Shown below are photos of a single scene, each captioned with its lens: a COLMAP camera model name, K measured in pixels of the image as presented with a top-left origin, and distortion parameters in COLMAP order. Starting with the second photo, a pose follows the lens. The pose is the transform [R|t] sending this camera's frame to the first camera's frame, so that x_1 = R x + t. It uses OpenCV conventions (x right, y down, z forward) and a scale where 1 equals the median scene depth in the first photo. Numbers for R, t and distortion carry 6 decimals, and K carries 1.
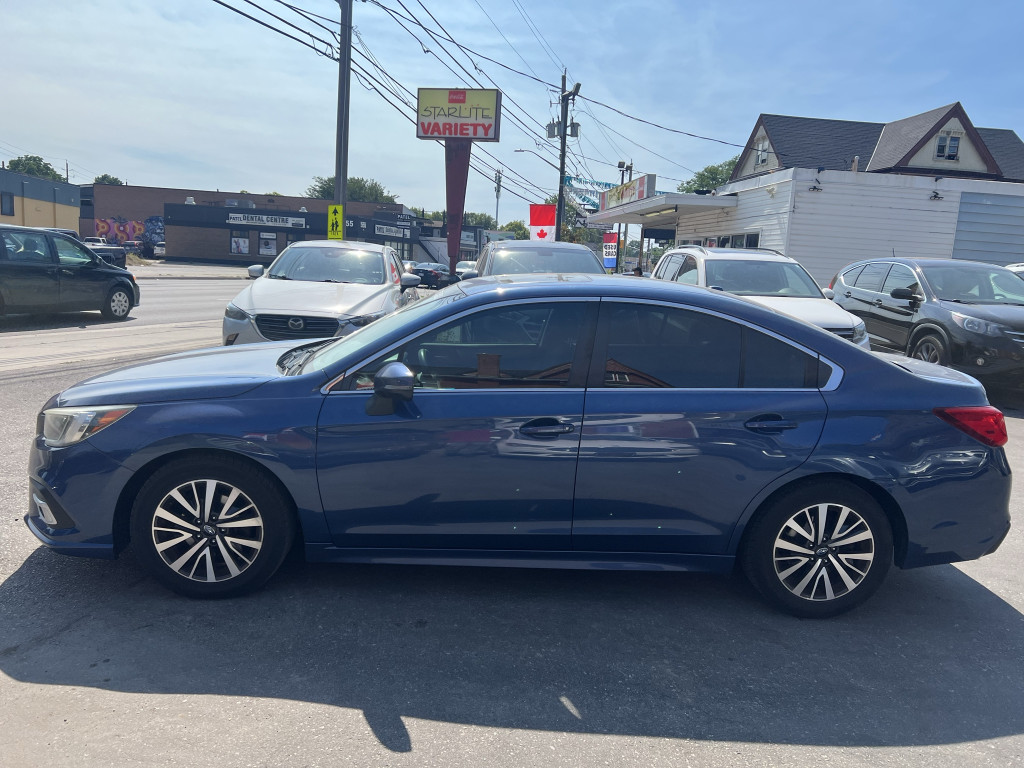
lens RADIAL K [[732.2, 0, 512.0], [0, 732.2, 384.0], [0, 0, 1]] dist [0.079554, -0.097314]
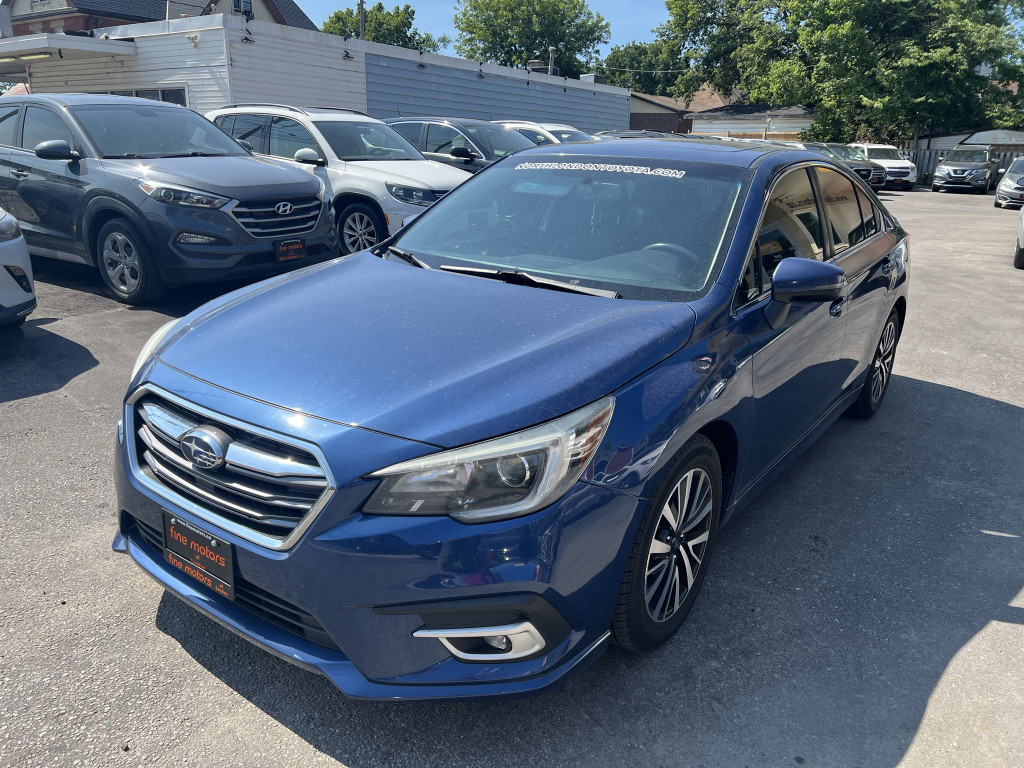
lens RADIAL K [[732.2, 0, 512.0], [0, 732.2, 384.0], [0, 0, 1]] dist [0.079554, -0.097314]
pose [[0.657816, -0.264808, 0.705092, -0.146745], [0.137048, 0.962611, 0.233663, -0.019506], [-0.740605, -0.057076, 0.669512, 0.102123]]
